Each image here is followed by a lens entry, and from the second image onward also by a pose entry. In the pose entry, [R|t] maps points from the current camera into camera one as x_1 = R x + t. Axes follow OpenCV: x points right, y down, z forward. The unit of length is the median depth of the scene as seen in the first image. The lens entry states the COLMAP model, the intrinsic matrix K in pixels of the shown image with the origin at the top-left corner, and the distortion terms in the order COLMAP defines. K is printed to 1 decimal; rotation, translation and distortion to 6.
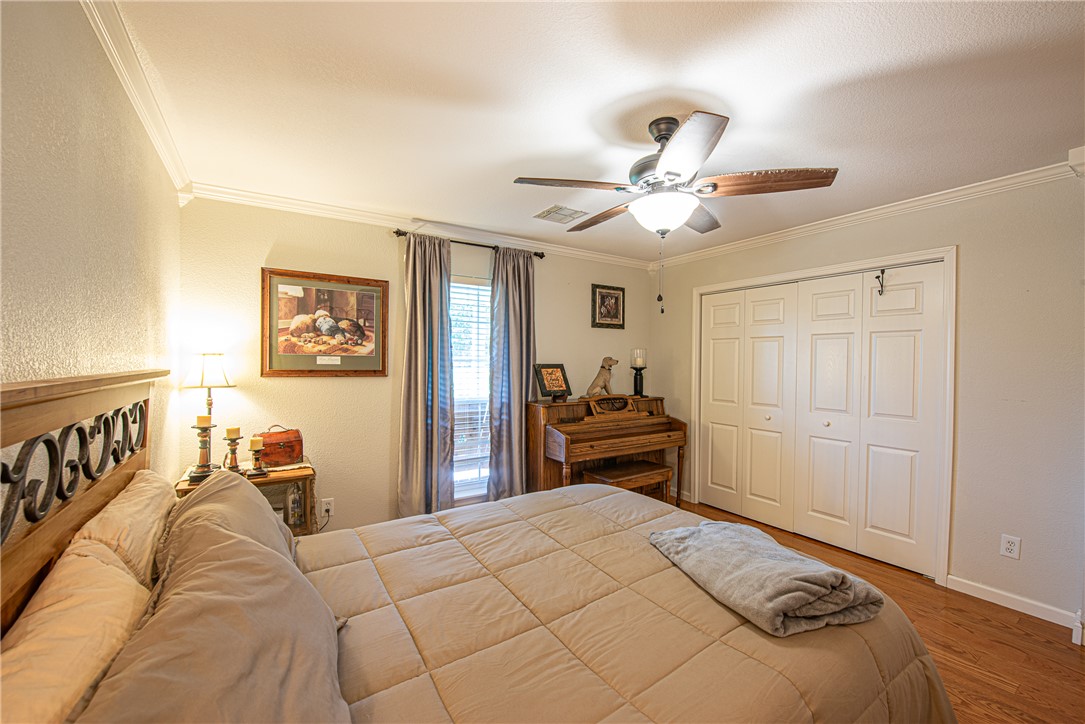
lens RADIAL K [[432.7, 0, 543.6], [0, 432.7, 365.6], [0, 0, 1]] dist [-0.018722, -0.001869]
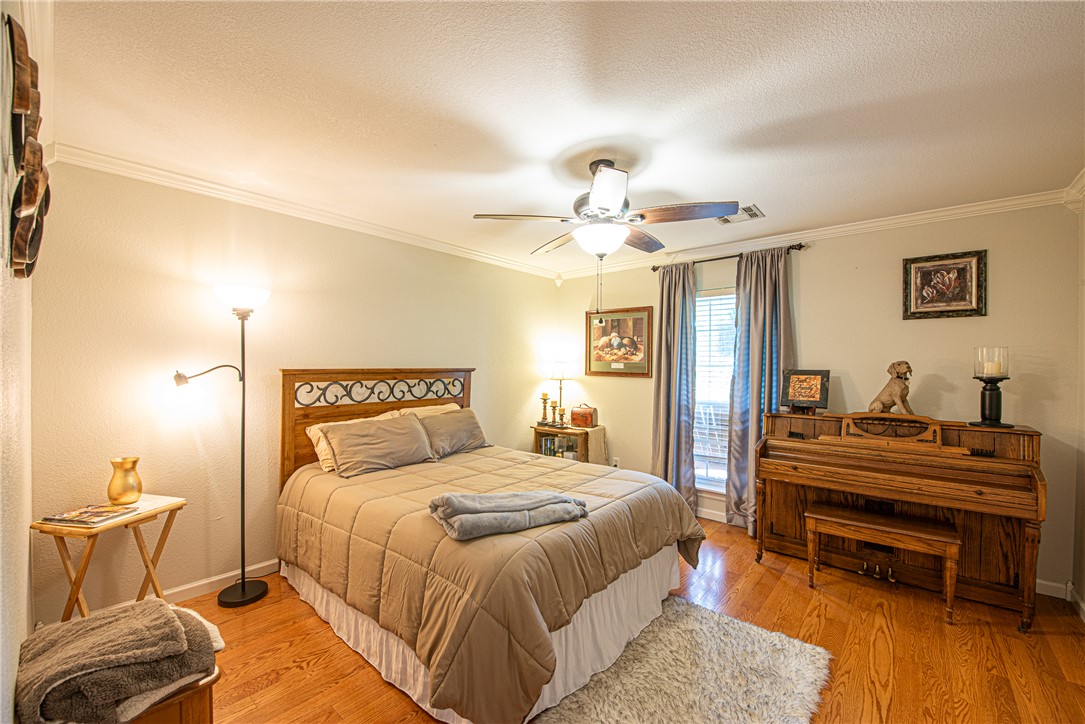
lens RADIAL K [[432.7, 0, 539.4], [0, 432.7, 358.2], [0, 0, 1]] dist [-0.018722, -0.001869]
pose [[0.274167, -0.023170, -0.961403, 0.777388], [-0.022139, 0.999293, -0.030396, 0.011898], [0.961427, 0.029618, 0.273460, 0.291460]]
